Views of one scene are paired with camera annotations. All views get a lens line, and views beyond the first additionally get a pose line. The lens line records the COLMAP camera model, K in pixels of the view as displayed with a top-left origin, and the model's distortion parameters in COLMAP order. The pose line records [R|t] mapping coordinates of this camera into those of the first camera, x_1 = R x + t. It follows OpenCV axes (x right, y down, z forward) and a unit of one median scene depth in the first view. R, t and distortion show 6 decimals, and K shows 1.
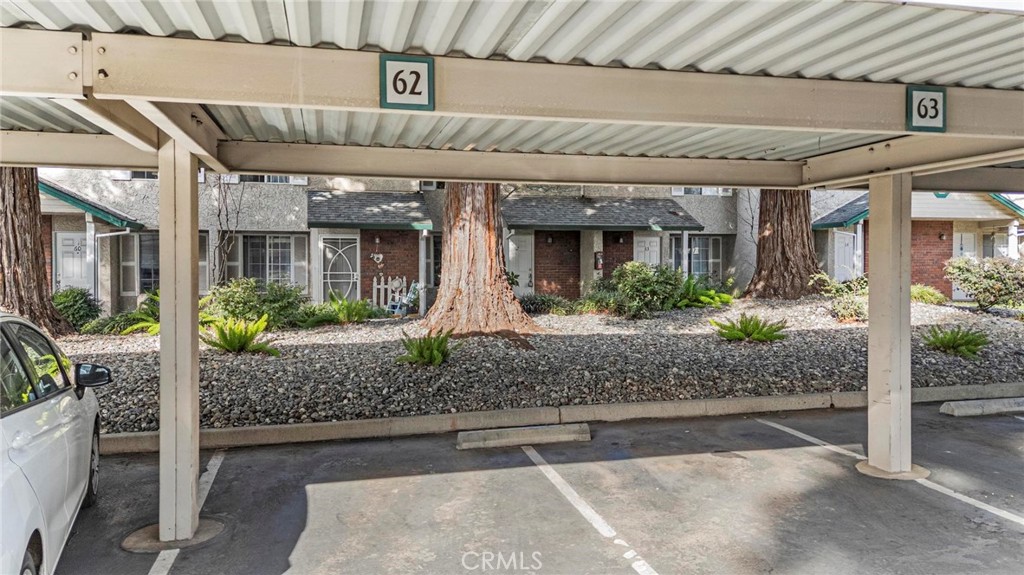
lens RADIAL K [[761.3, 0, 516.2], [0, 761.3, 283.5], [0, 0, 1]] dist [0.012714, 0.002209]
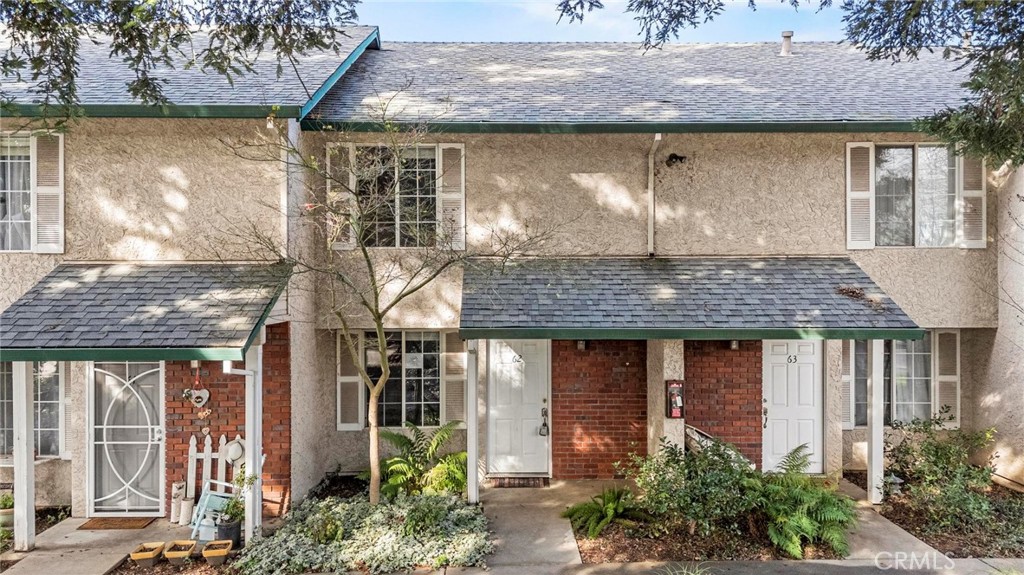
lens RADIAL K [[761.3, 0, 507.3], [0, 761.3, 289.6], [0, 0, 1]] dist [0.012714, 0.002209]
pose [[0.970497, 0.001749, -0.241107, 0.120789], [-0.006098, 0.999832, -0.017289, -0.087997], [0.241036, 0.018249, 0.970345, 0.516633]]
